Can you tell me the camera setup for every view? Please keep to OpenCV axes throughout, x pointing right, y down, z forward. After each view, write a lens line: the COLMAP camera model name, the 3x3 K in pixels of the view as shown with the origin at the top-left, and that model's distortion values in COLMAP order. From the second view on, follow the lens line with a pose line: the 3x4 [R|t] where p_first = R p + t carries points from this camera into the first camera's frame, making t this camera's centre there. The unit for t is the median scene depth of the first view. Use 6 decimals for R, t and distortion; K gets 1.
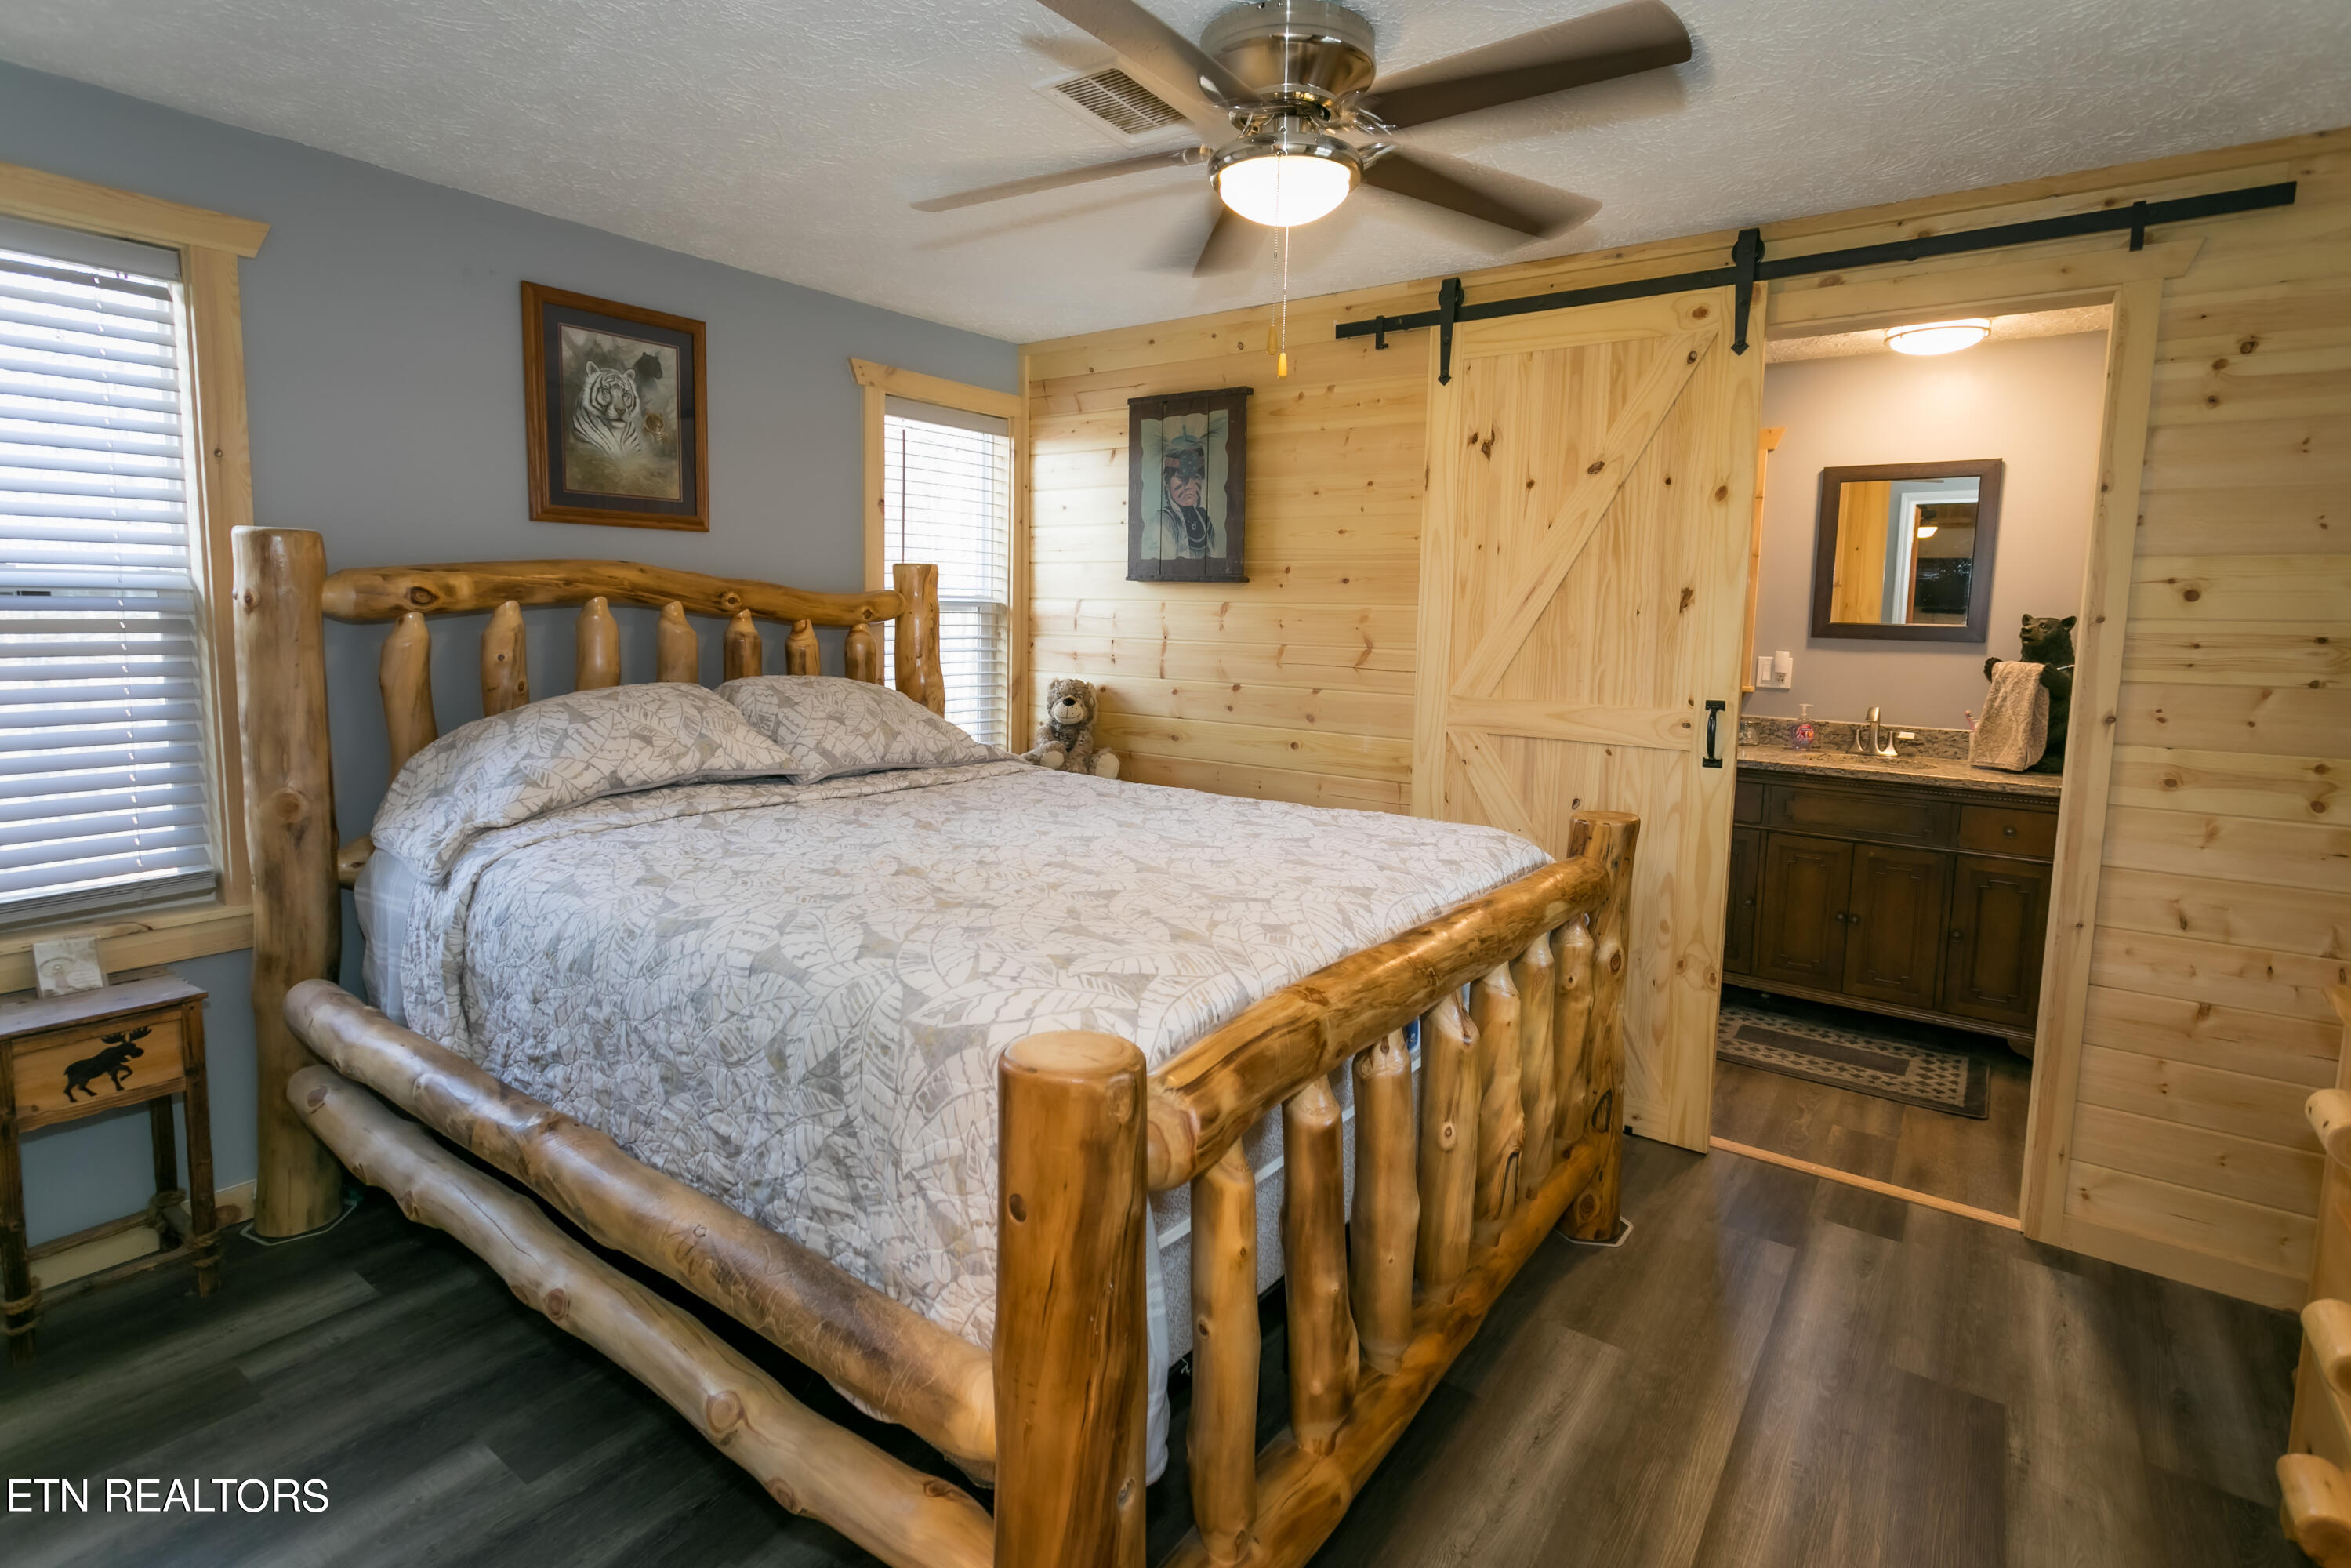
lens RADIAL K [[1140.0, 0, 1193.2], [0, 1140.0, 734.0], [0, 0, 1]] dist [0.002017, 0.001058]
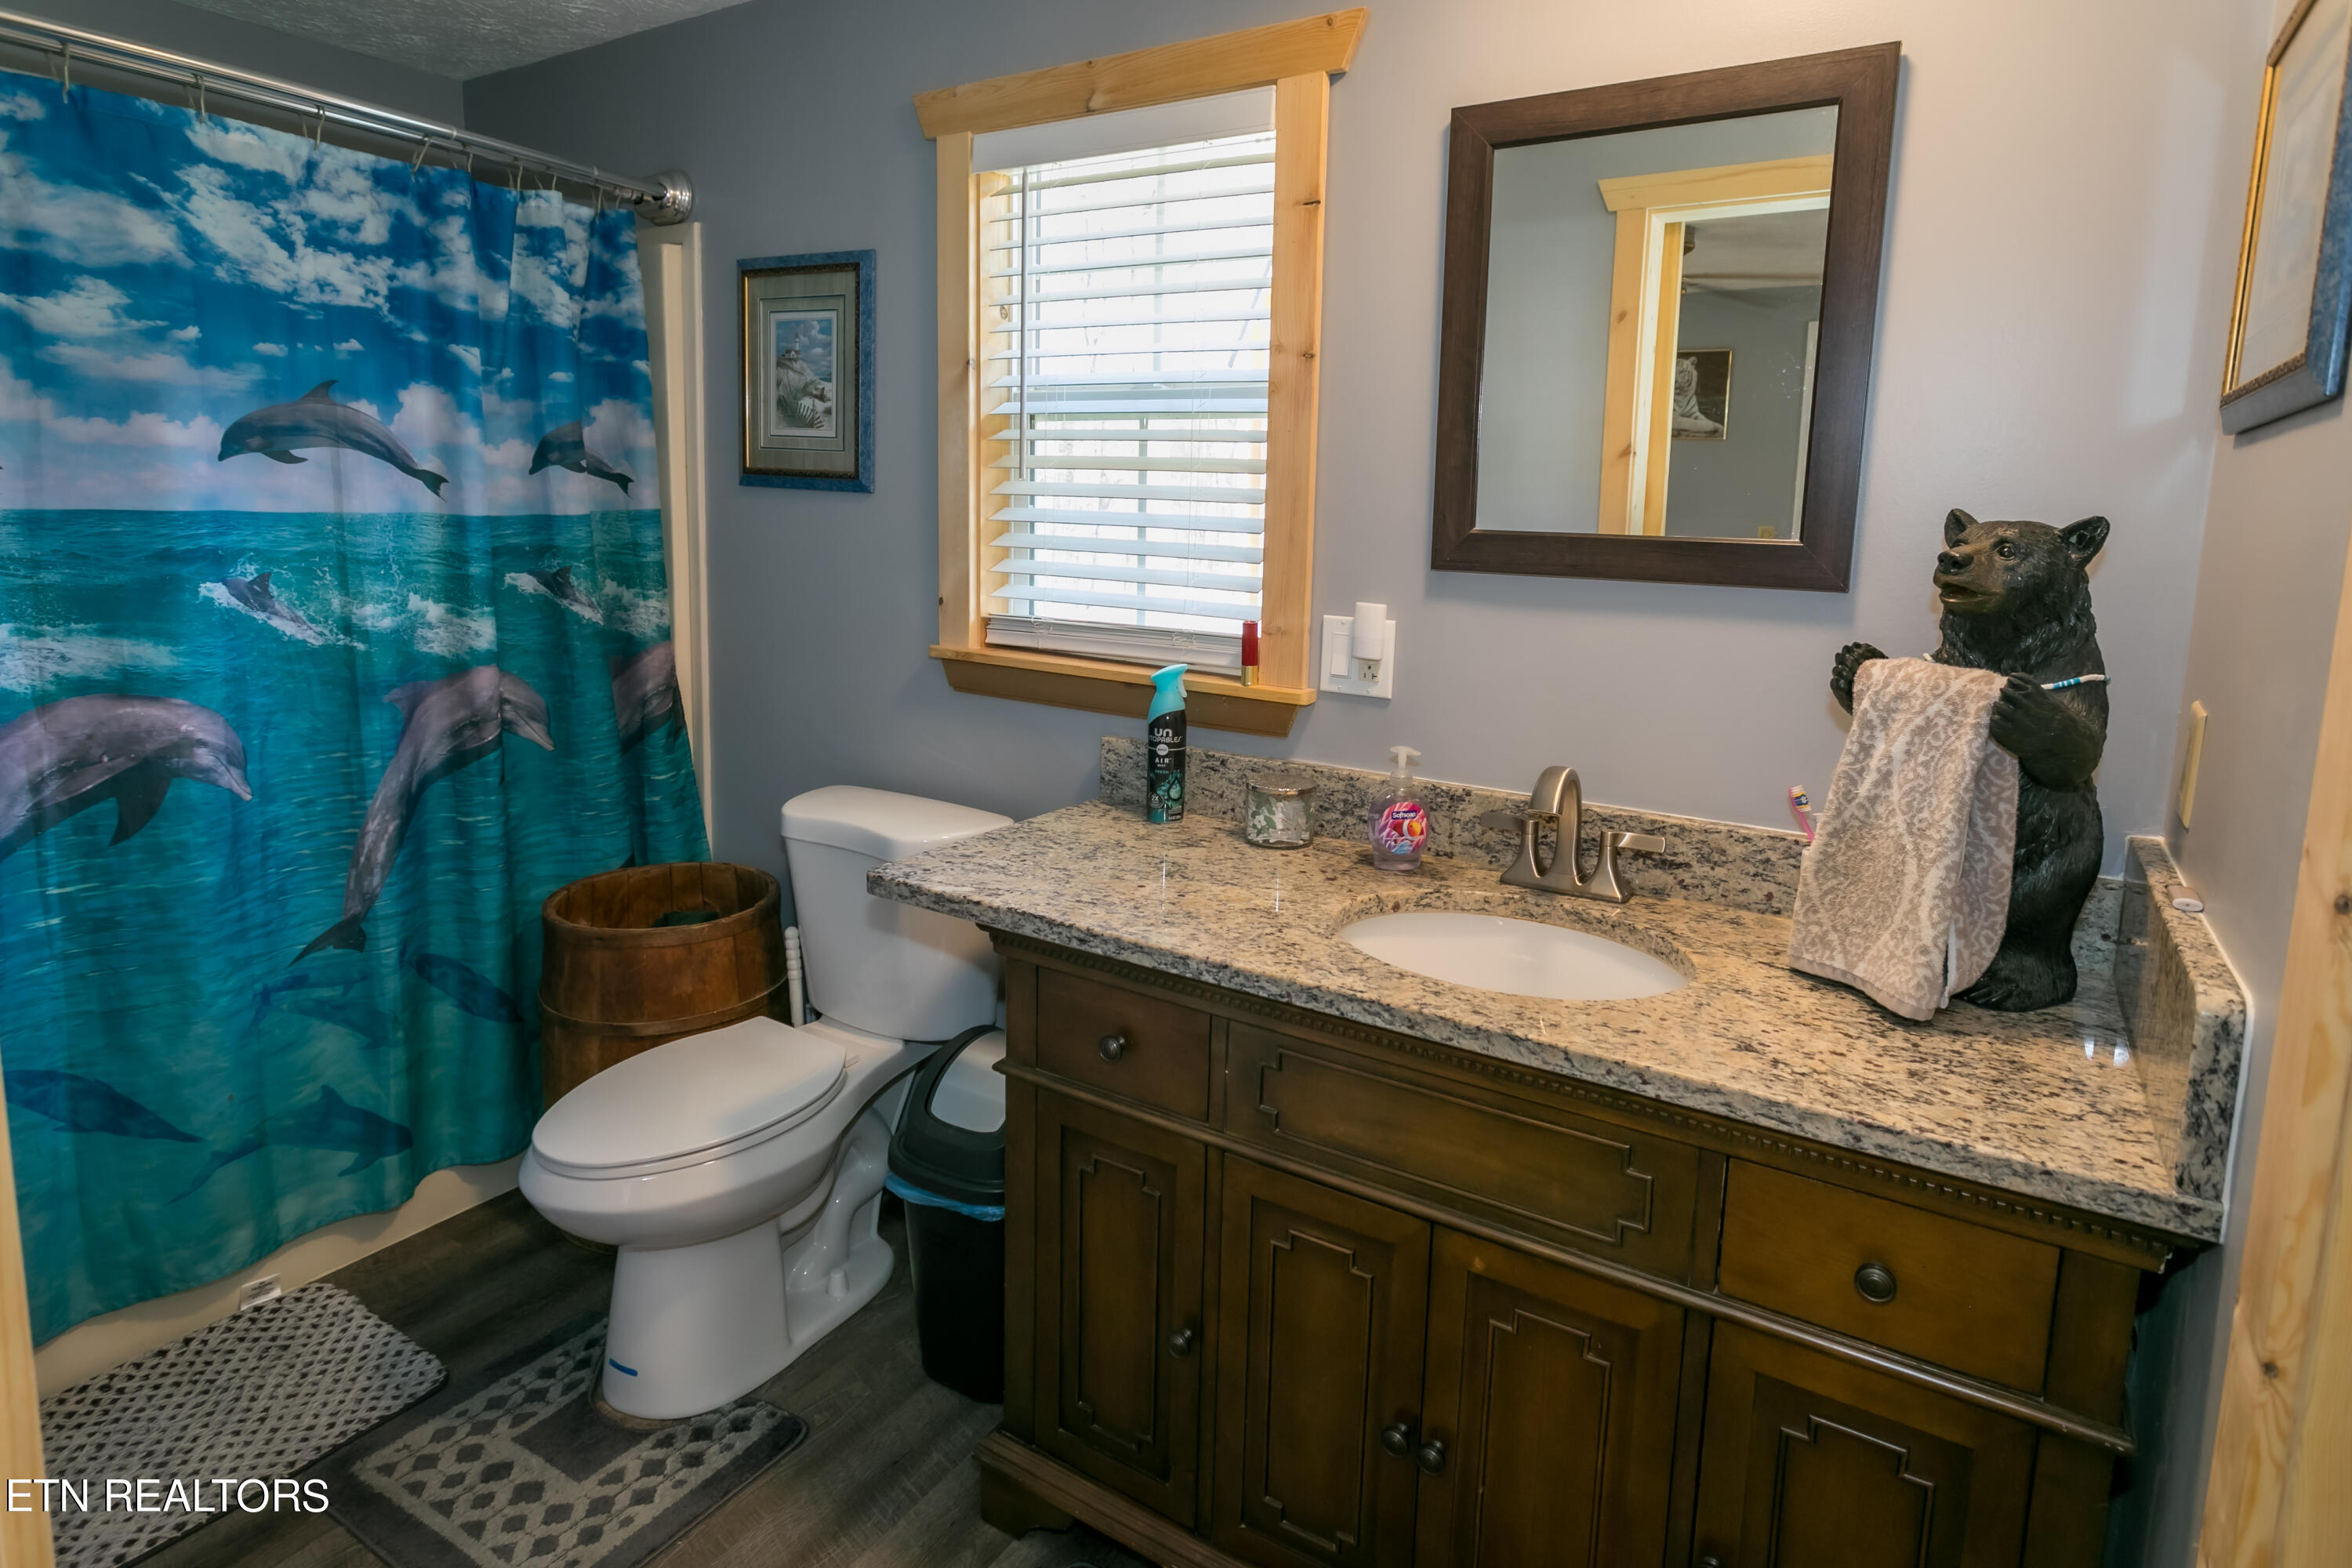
lens RADIAL K [[1224.7, 0, 1219.2], [0, 1224.7, 689.0], [0, 0, 1]] dist [-0.017058, -0.000475]
pose [[0.997103, 0.001893, 0.076041, 0.274419], [-0.004285, 0.999501, 0.031310, -0.035496], [-0.075943, -0.031545, 0.996613, 0.371761]]
